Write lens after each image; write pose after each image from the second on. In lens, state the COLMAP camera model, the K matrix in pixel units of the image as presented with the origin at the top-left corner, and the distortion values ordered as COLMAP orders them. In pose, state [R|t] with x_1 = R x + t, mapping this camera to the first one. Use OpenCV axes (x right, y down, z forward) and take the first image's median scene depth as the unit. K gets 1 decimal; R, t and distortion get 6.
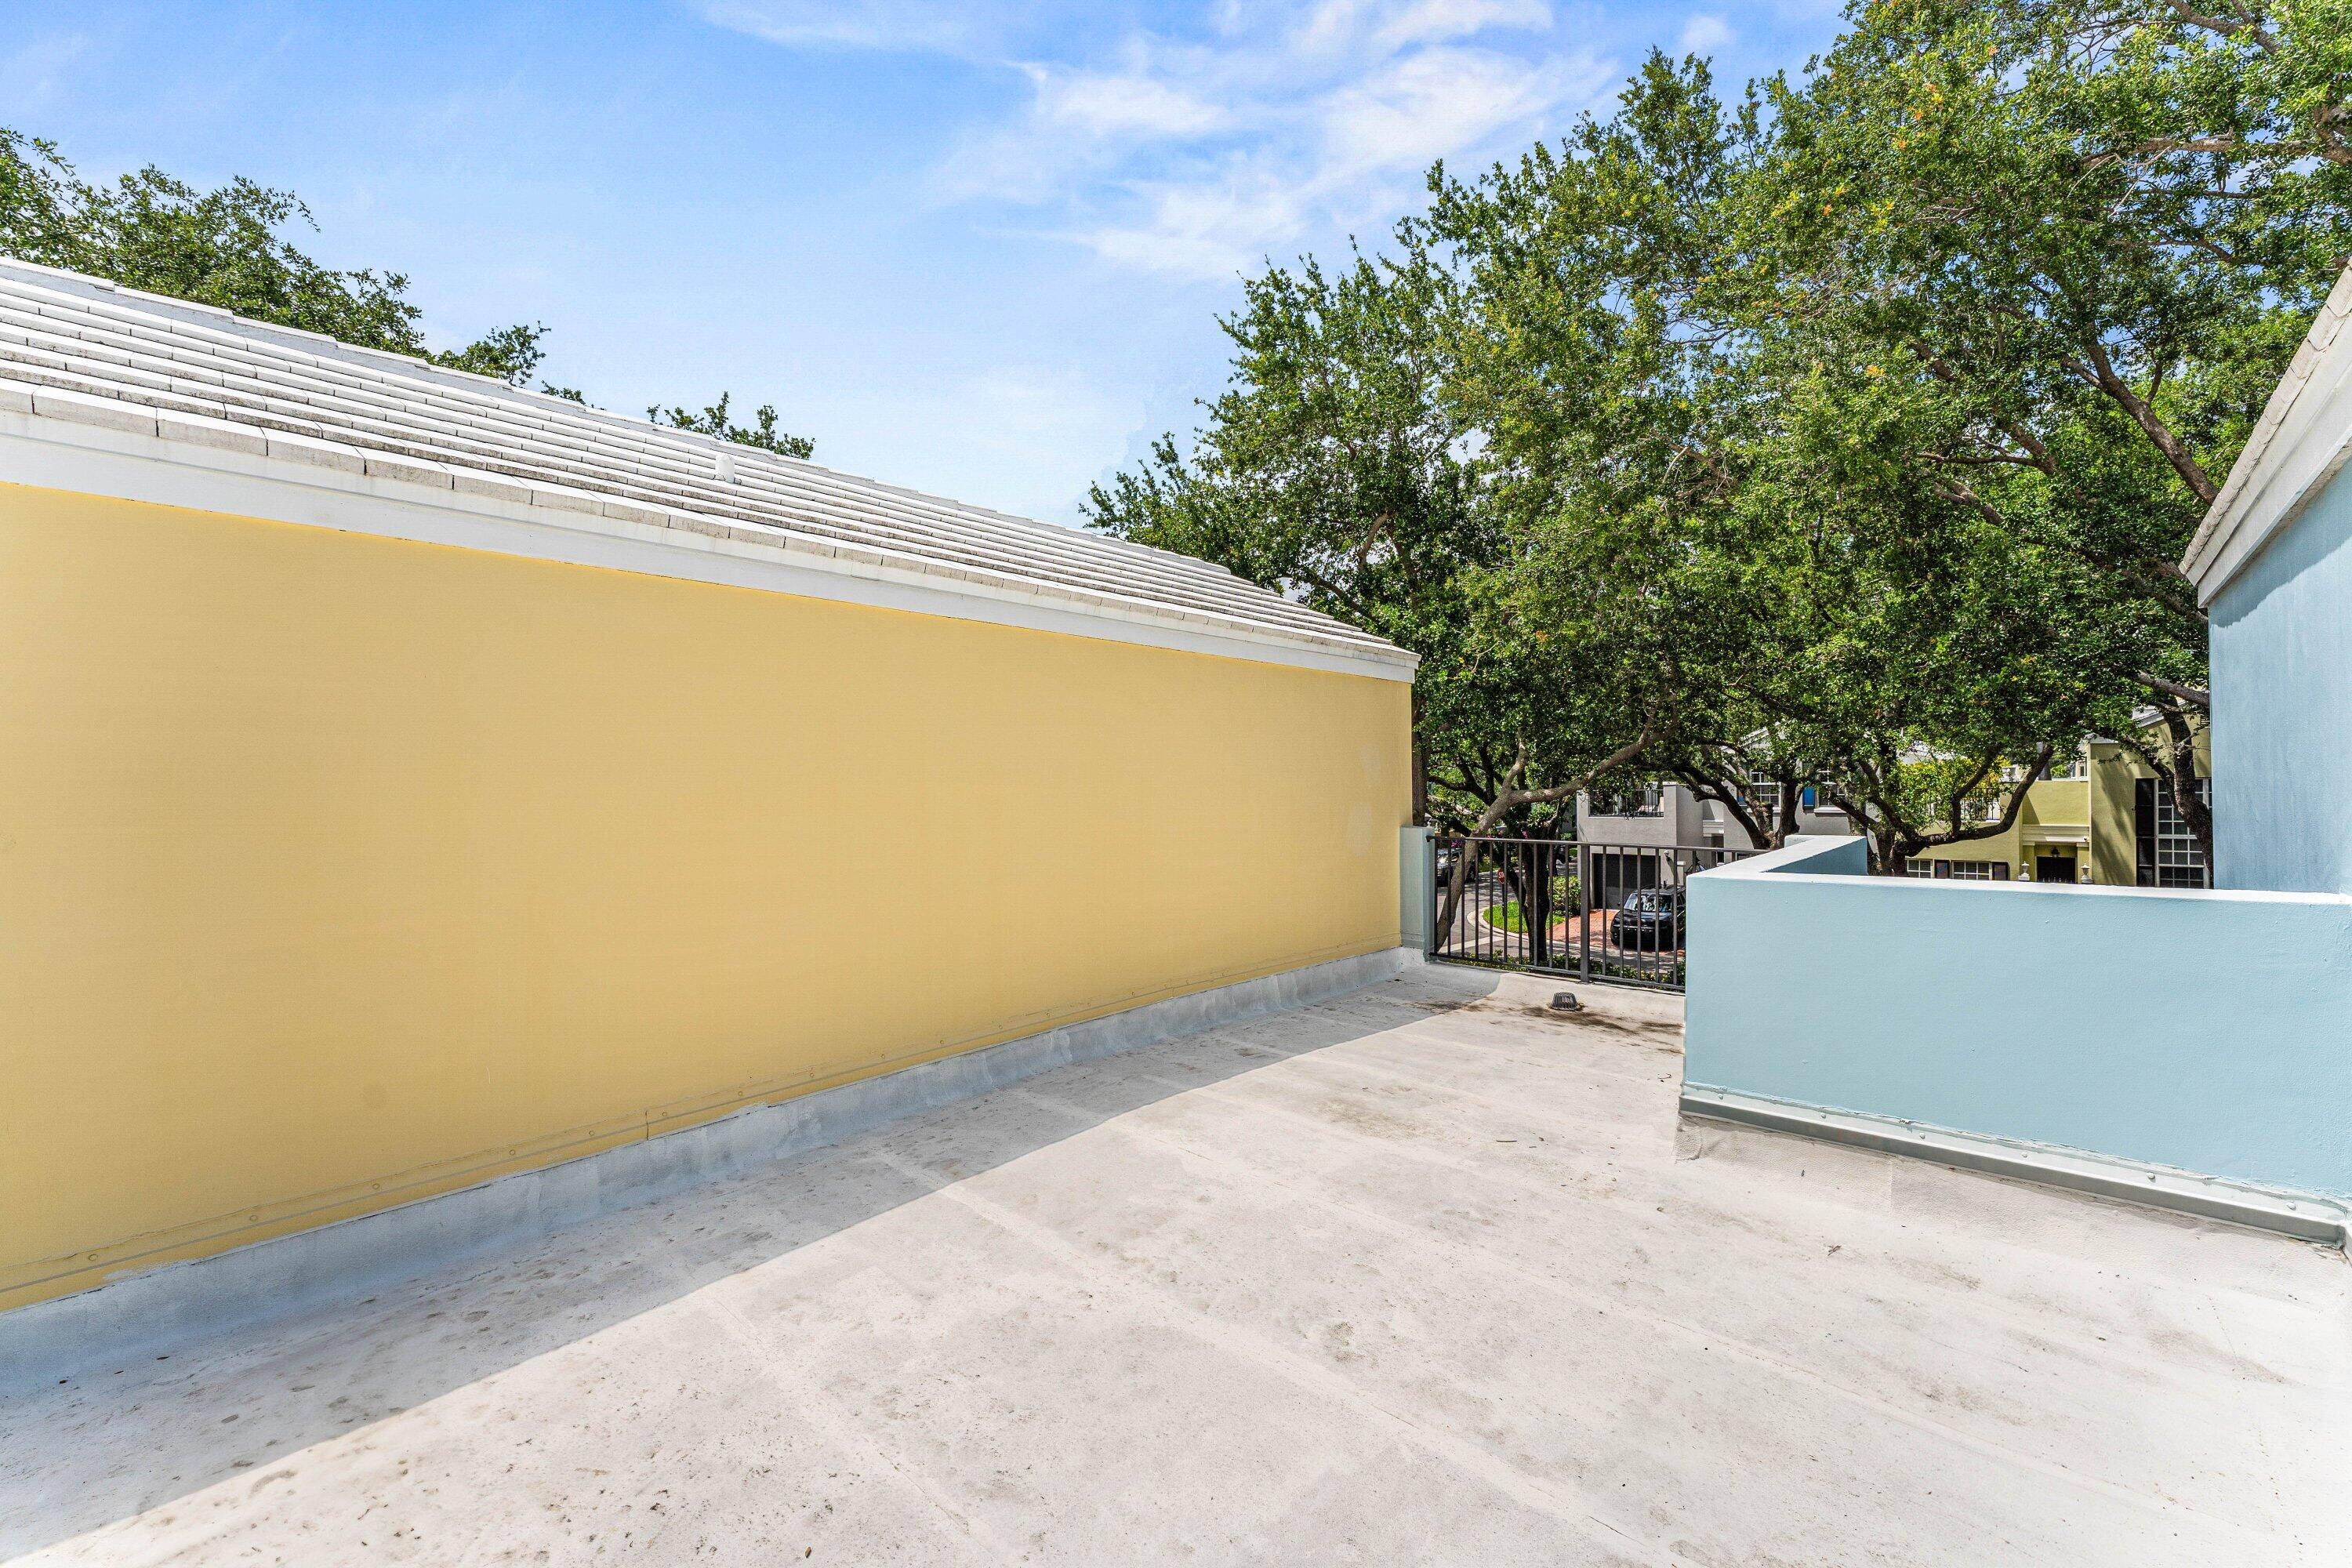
lens RADIAL K [[949.9, 0, 1173.6], [0, 949.9, 780.5], [0, 0, 1]] dist [0.003171, -0.001047]
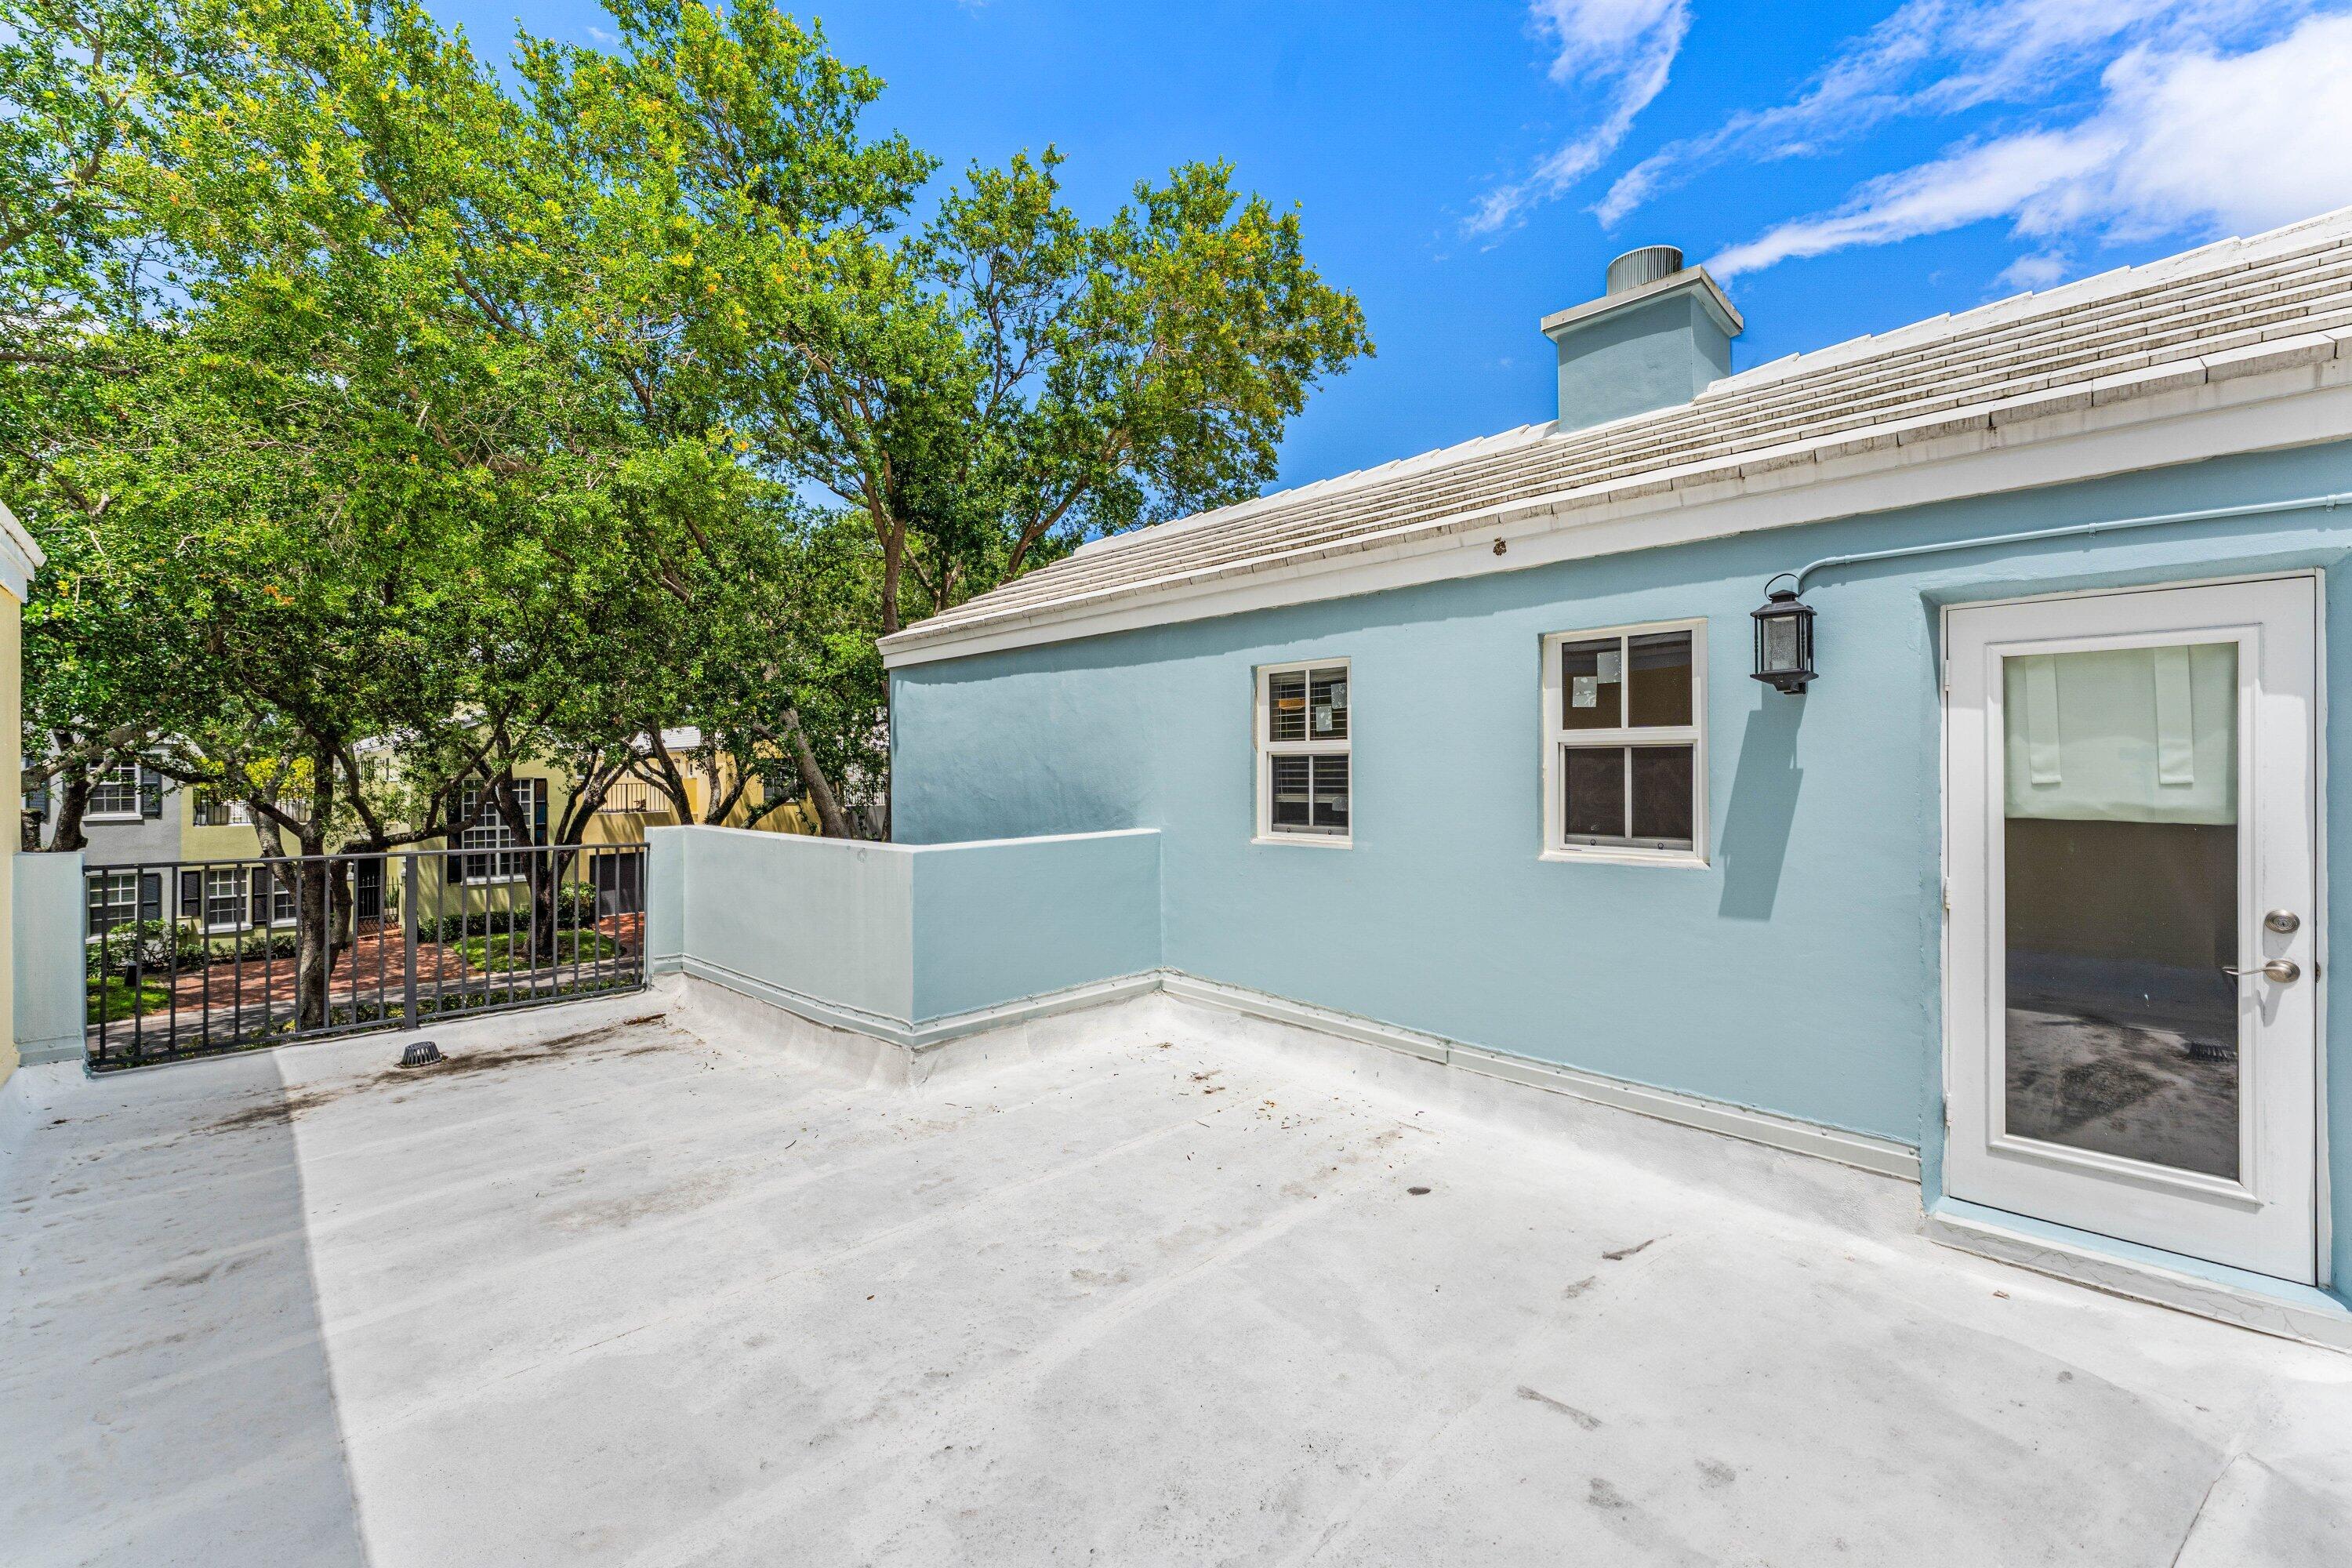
lens RADIAL K [[949.9, 0, 1188.4], [0, 949.9, 774.6], [0, 0, 1]] dist [0.003171, -0.001047]
pose [[0.013712, 0.008059, 0.999874, -0.665471], [-0.000061, 0.999968, -0.008059, 0.011855], [-0.999906, 0.000050, 0.013712, 0.631192]]
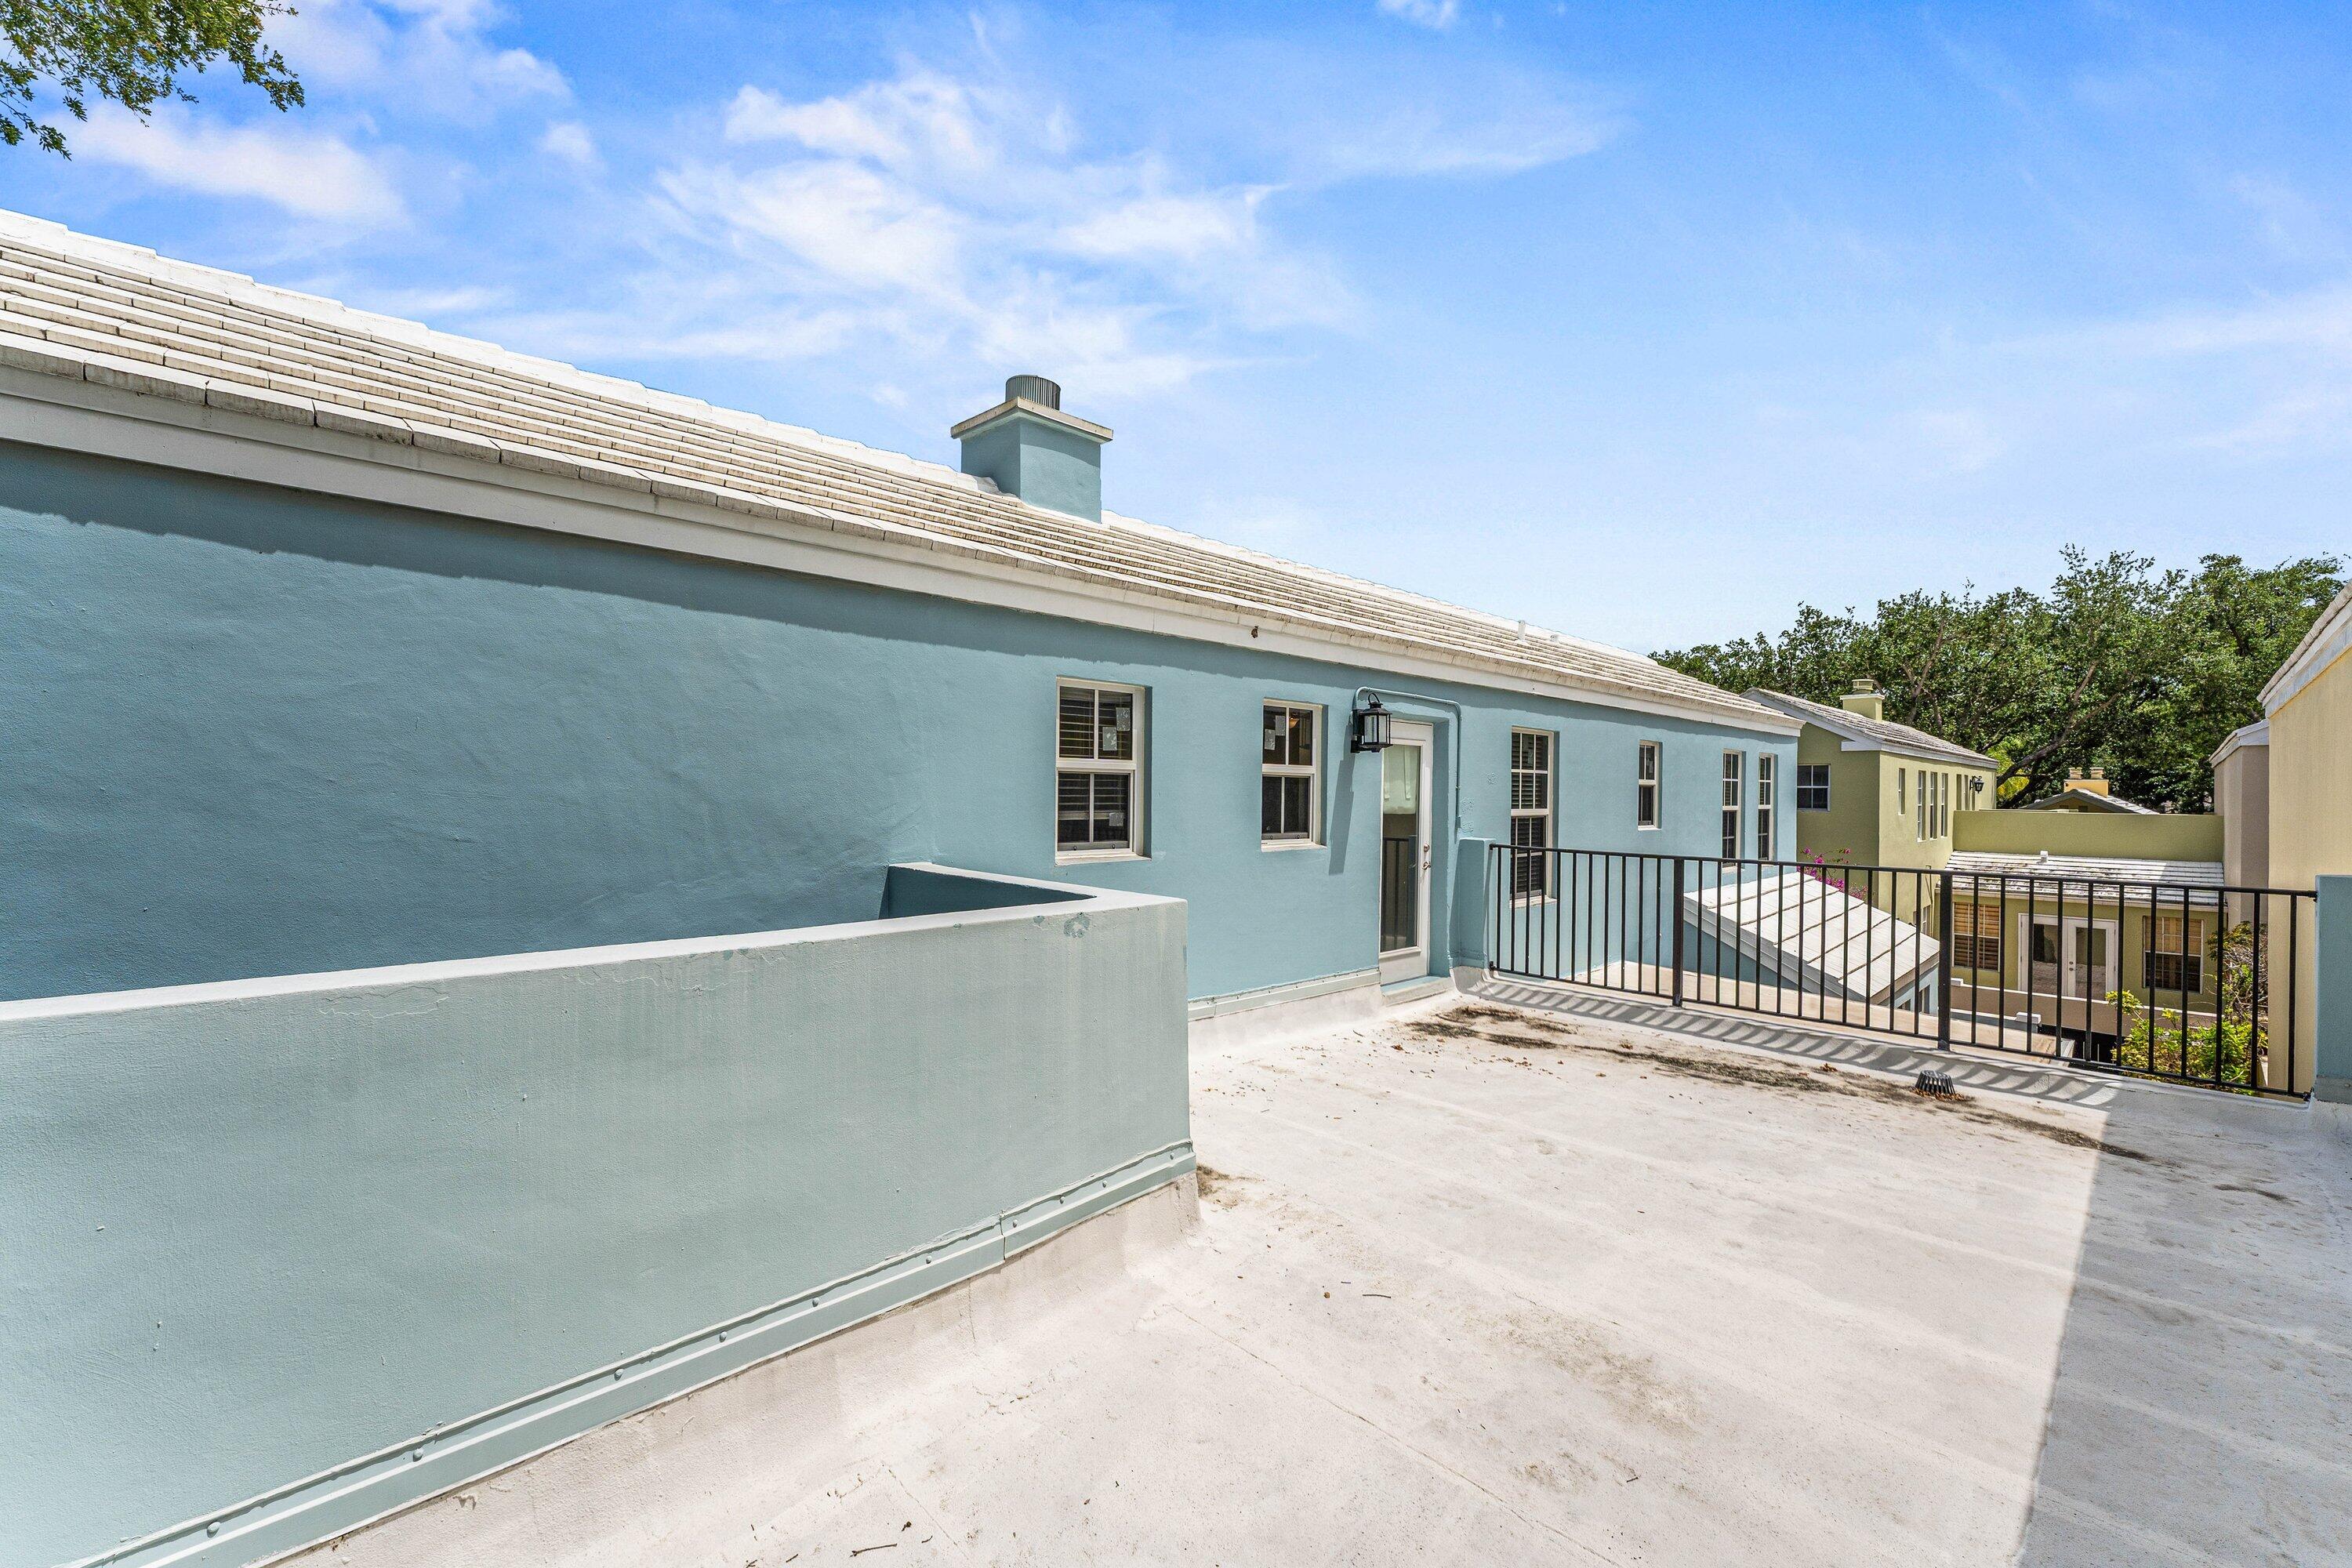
lens RADIAL K [[949.9, 0, 1189.7], [0, 949.9, 796.4], [0, 0, 1]] dist [0.003171, -0.001047]
pose [[-0.999156, 0.000620, 0.041083, 0.498856], [0.000667, 0.999999, 0.001115, 0.005575], [-0.041082, 0.001141, -0.999155, 1.857712]]
